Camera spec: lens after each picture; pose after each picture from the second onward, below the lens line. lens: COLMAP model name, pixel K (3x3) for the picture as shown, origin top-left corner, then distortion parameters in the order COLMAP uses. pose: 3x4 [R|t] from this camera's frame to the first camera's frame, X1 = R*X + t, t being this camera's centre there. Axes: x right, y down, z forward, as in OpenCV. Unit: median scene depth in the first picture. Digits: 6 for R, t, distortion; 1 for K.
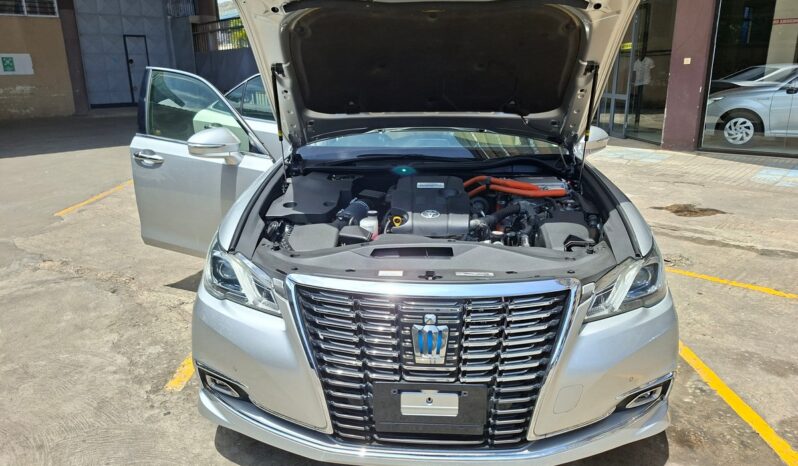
lens RADIAL K [[570.5, 0, 399.0], [0, 570.5, 233.0], [0, 0, 1]] dist [0.085191, -0.095256]
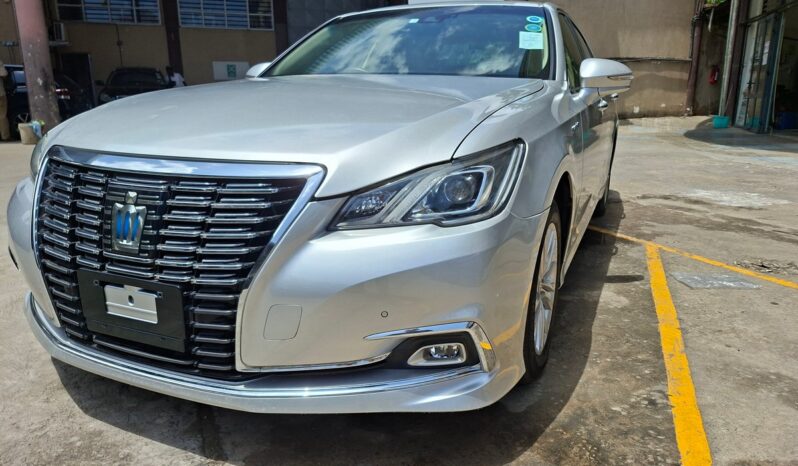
lens RADIAL K [[570.5, 0, 399.0], [0, 570.5, 233.0], [0, 0, 1]] dist [0.085191, -0.095256]
pose [[0.933832, 0.095522, -0.344723, 0.693218], [-0.108174, 0.993976, -0.017608, 0.172272], [0.340964, 0.053733, 0.938539, 0.351936]]
